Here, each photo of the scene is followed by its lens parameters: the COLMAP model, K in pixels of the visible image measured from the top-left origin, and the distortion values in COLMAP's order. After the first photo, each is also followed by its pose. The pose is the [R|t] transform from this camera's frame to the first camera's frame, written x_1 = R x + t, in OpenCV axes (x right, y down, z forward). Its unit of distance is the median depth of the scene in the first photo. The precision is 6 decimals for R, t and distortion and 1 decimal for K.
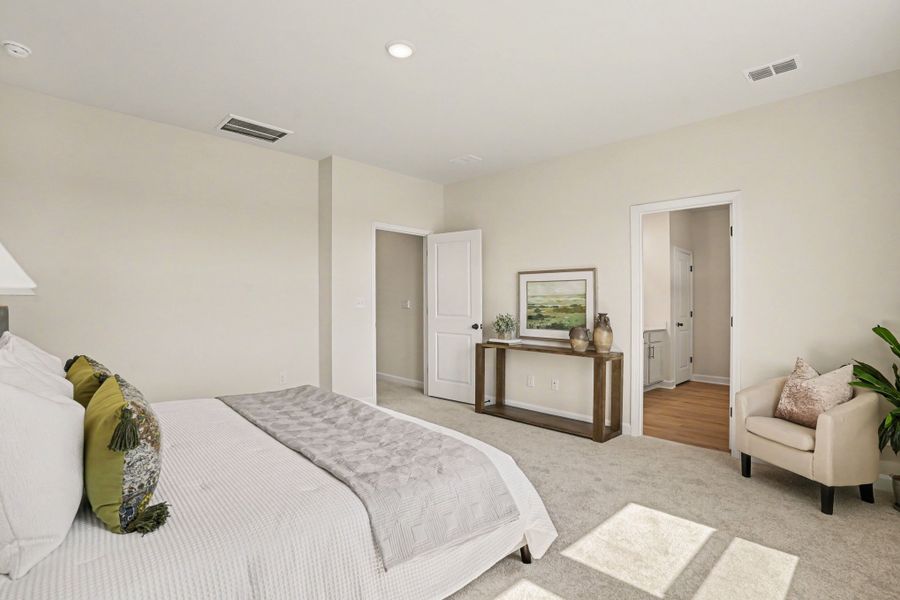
lens RADIAL K [[449.8, 0, 450.0], [0, 449.8, 300.0], [0, 0, 1]] dist [-0.000525, -0.000195]
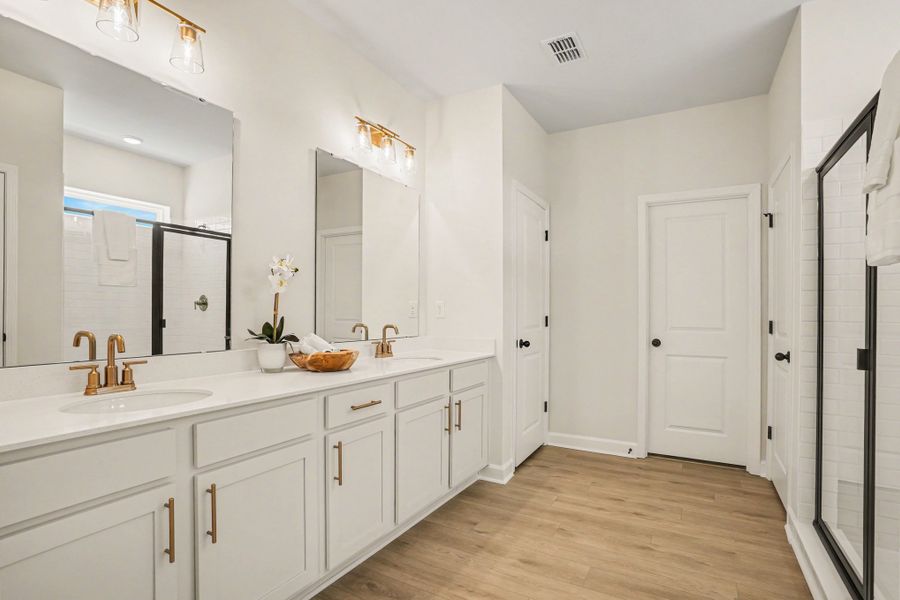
lens RADIAL K [[449.8, 0, 450.0], [0, 449.8, 300.0], [0, 0, 1]] dist [-0.000525, -0.000195]
pose [[0.964402, 0.013862, 0.264075, 0.310983], [-0.011163, 0.999869, -0.011721, 0.014072], [-0.264203, 0.008356, 0.964431, 0.562223]]
